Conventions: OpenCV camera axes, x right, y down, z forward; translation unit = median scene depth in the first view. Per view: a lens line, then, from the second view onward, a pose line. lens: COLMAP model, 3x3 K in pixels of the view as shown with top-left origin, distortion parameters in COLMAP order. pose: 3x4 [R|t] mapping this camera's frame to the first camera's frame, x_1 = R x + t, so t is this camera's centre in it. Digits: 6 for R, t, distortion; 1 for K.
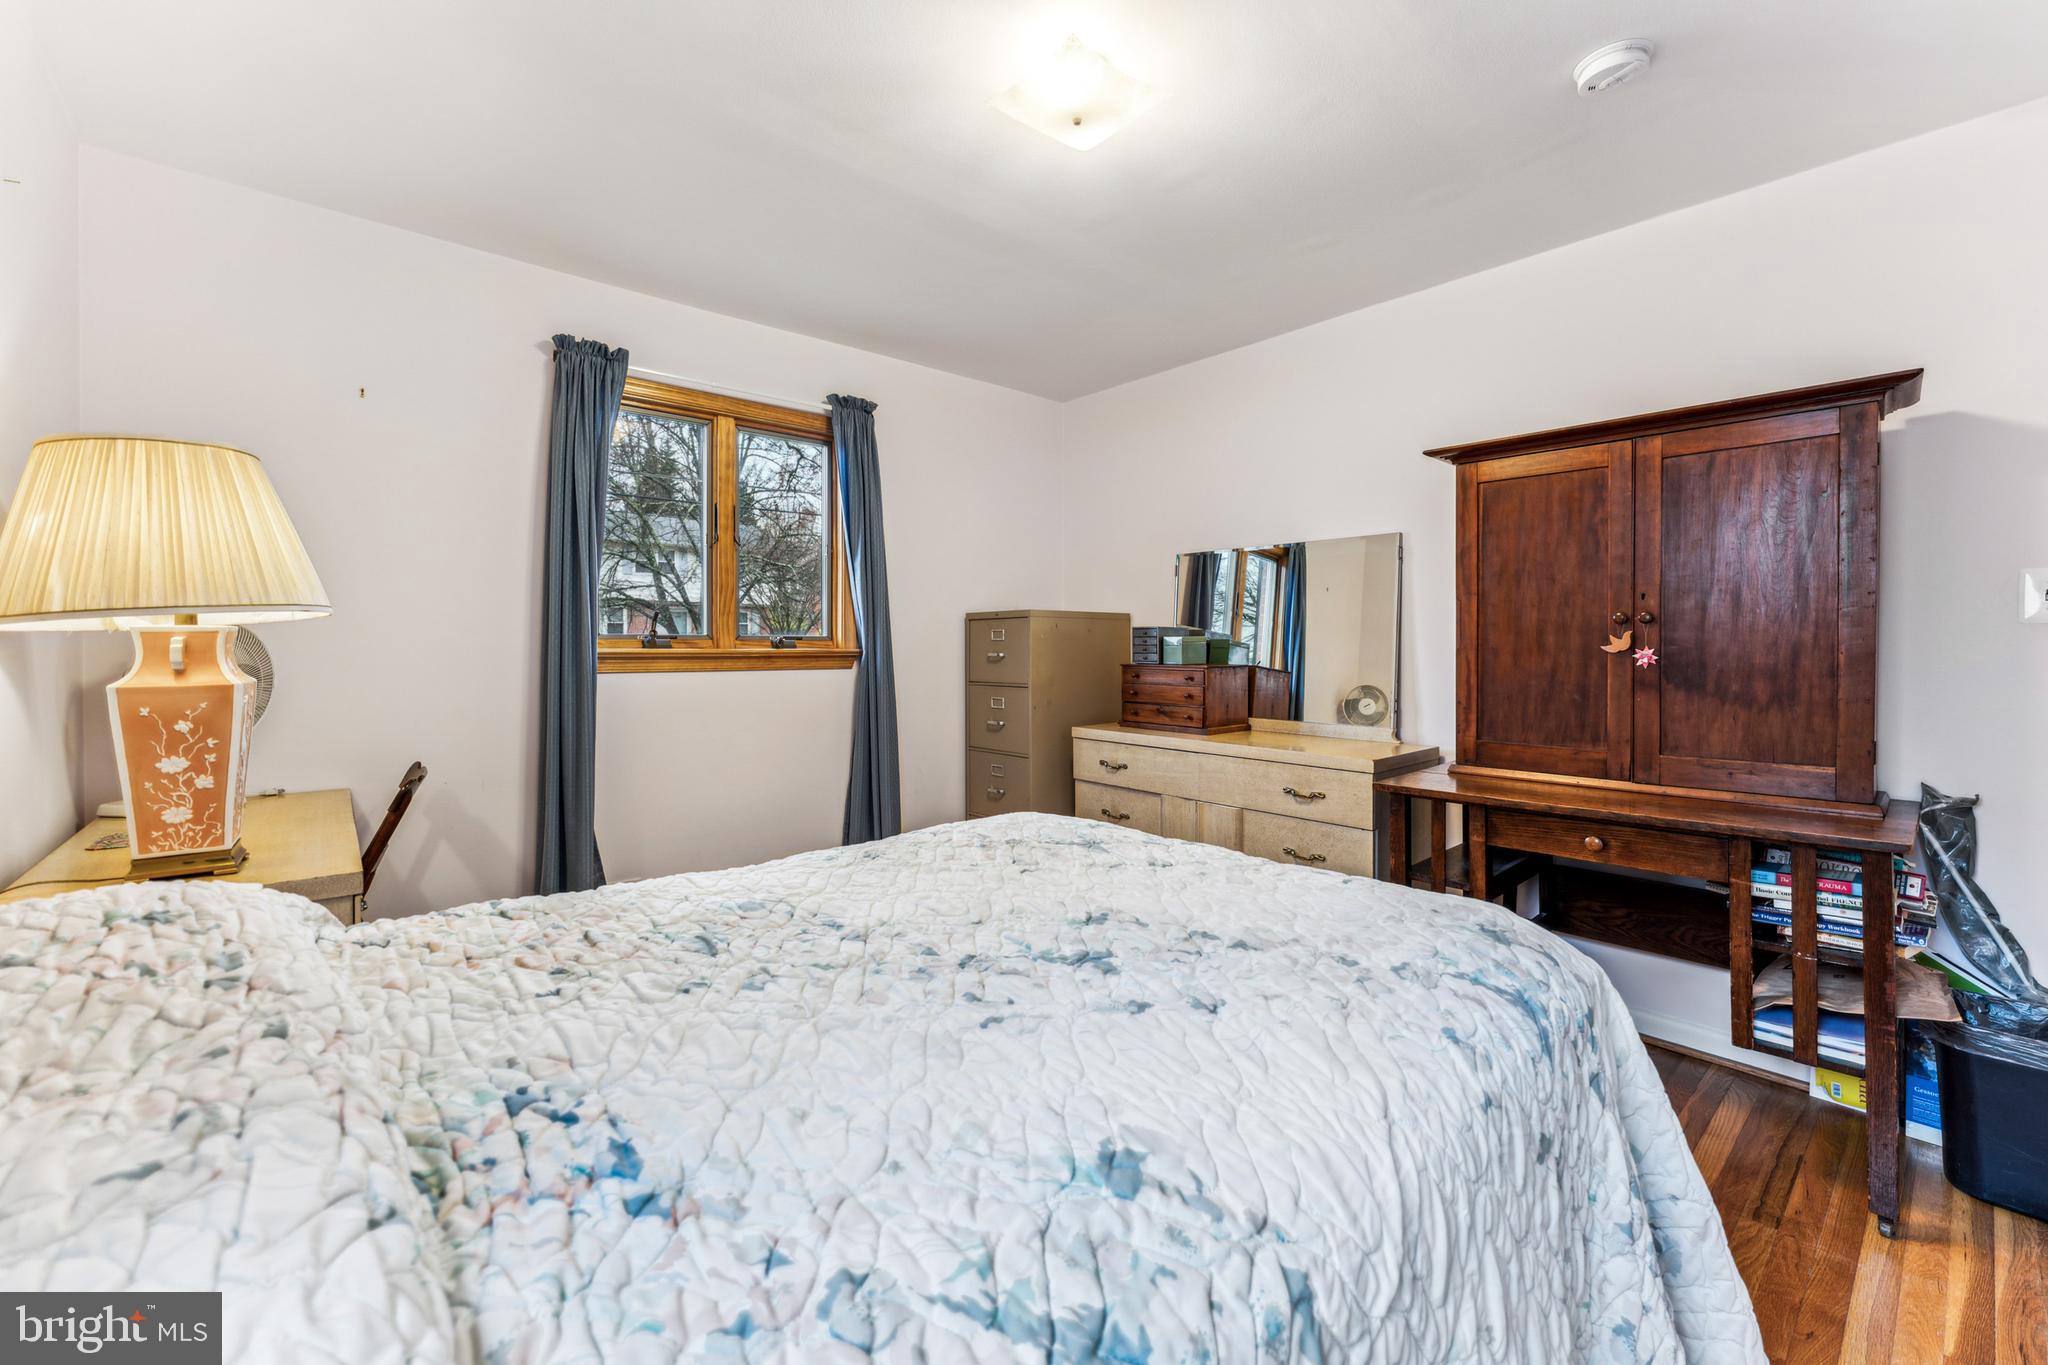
lens RADIAL K [[826.8, 0, 1029.9], [0, 826.8, 679.4], [0, 0, 1]] dist [-0.000145, -0.000129]
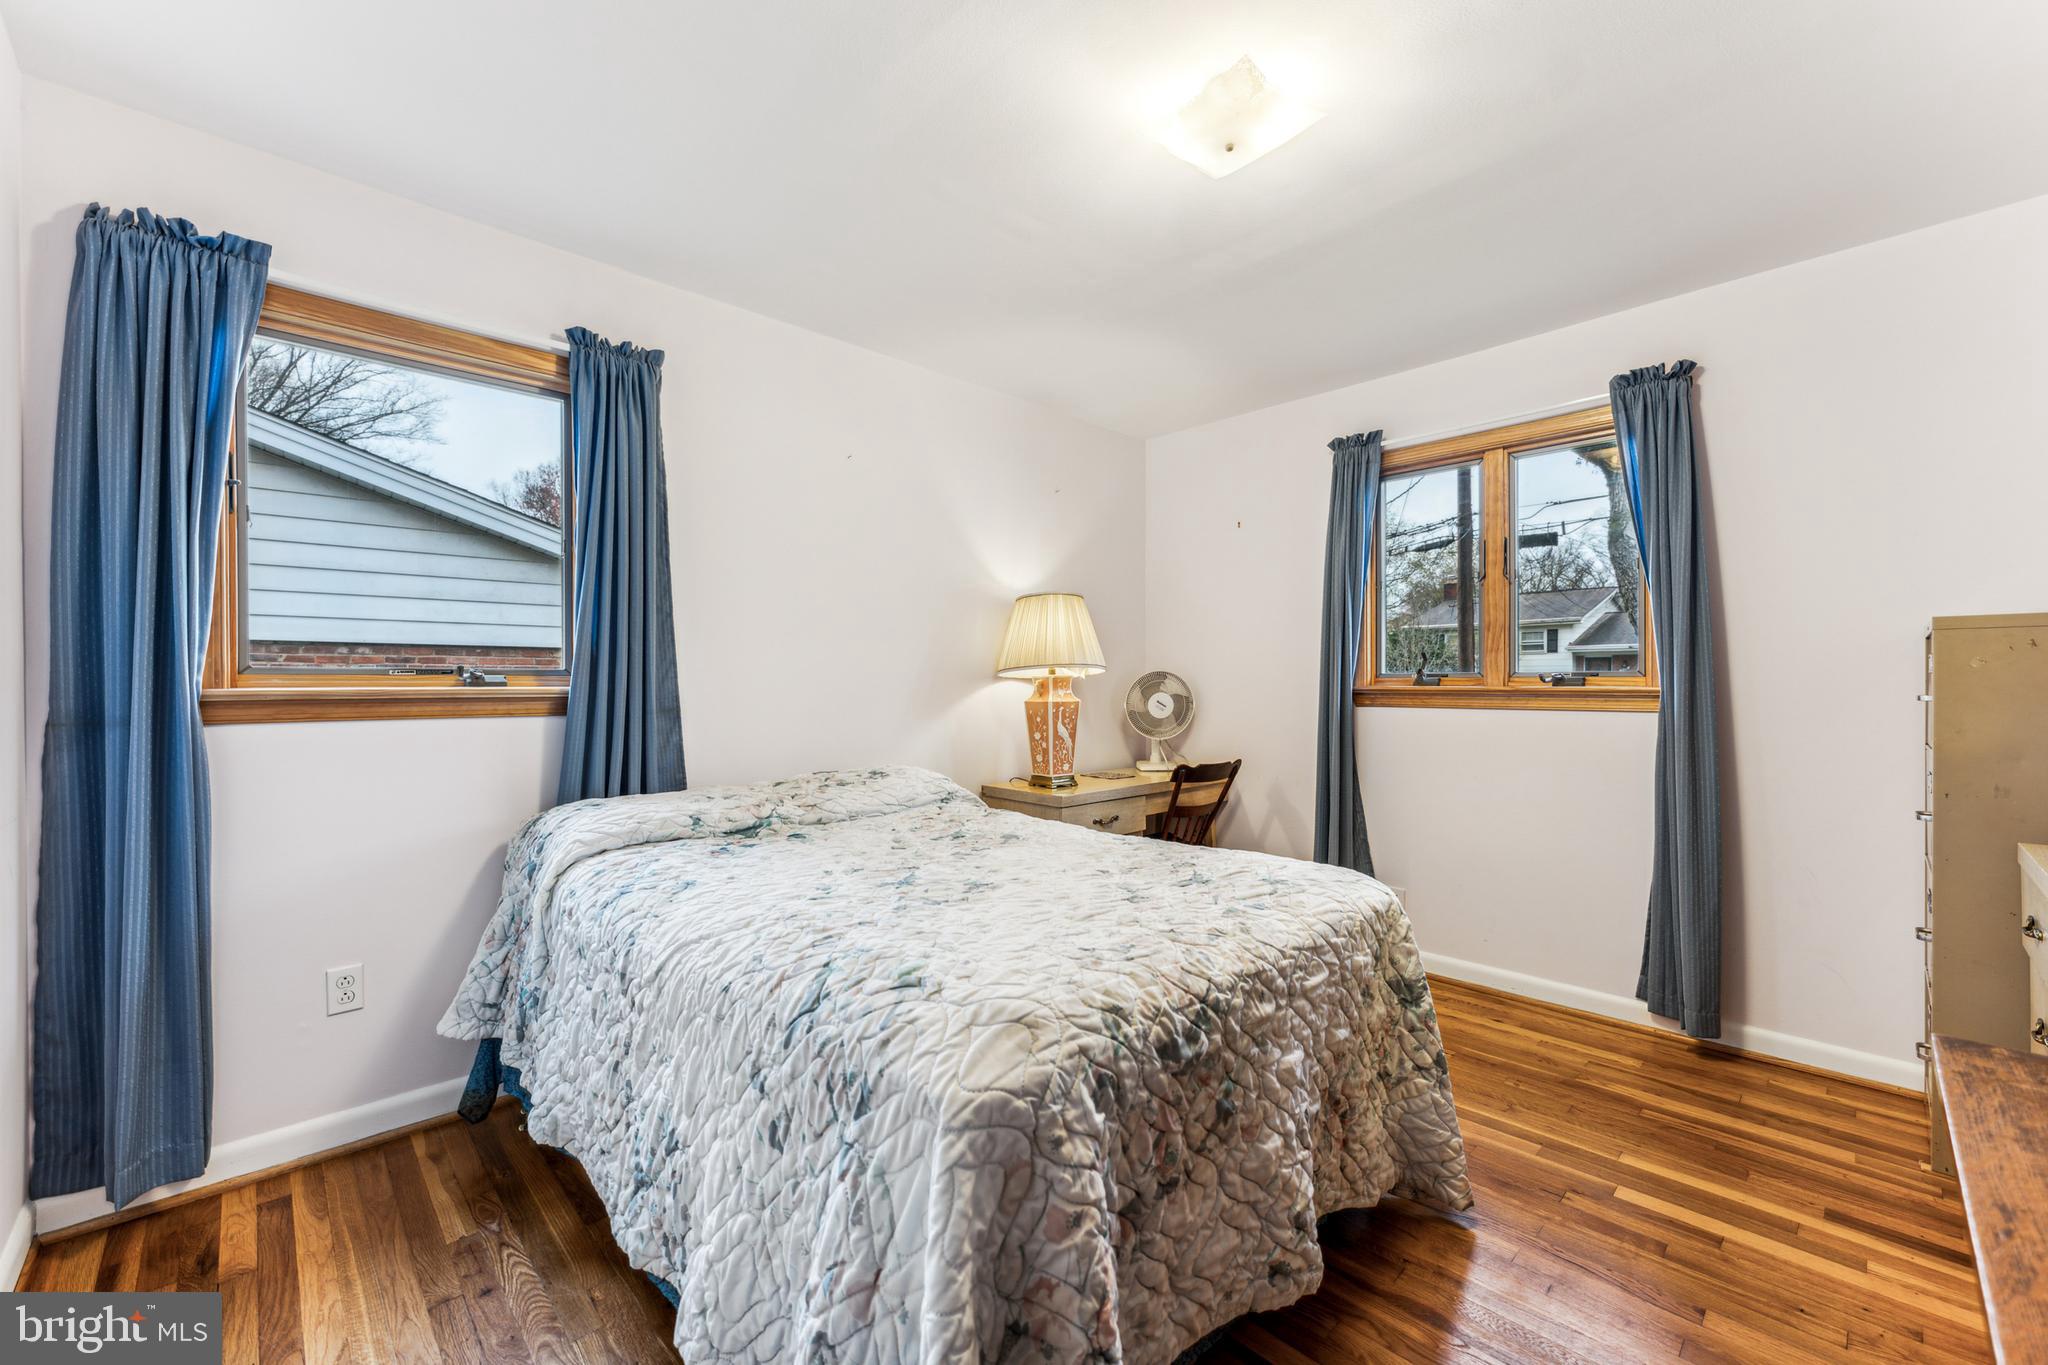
lens RADIAL K [[826.8, 0, 1029.9], [0, 826.8, 679.4], [0, 0, 1]] dist [-0.000145, -0.000129]
pose [[0.044944, -0.005654, -0.998974, 0.594422], [-0.041848, 0.999096, -0.007537, -0.016093], [0.998113, 0.042143, 0.044666, 0.425382]]
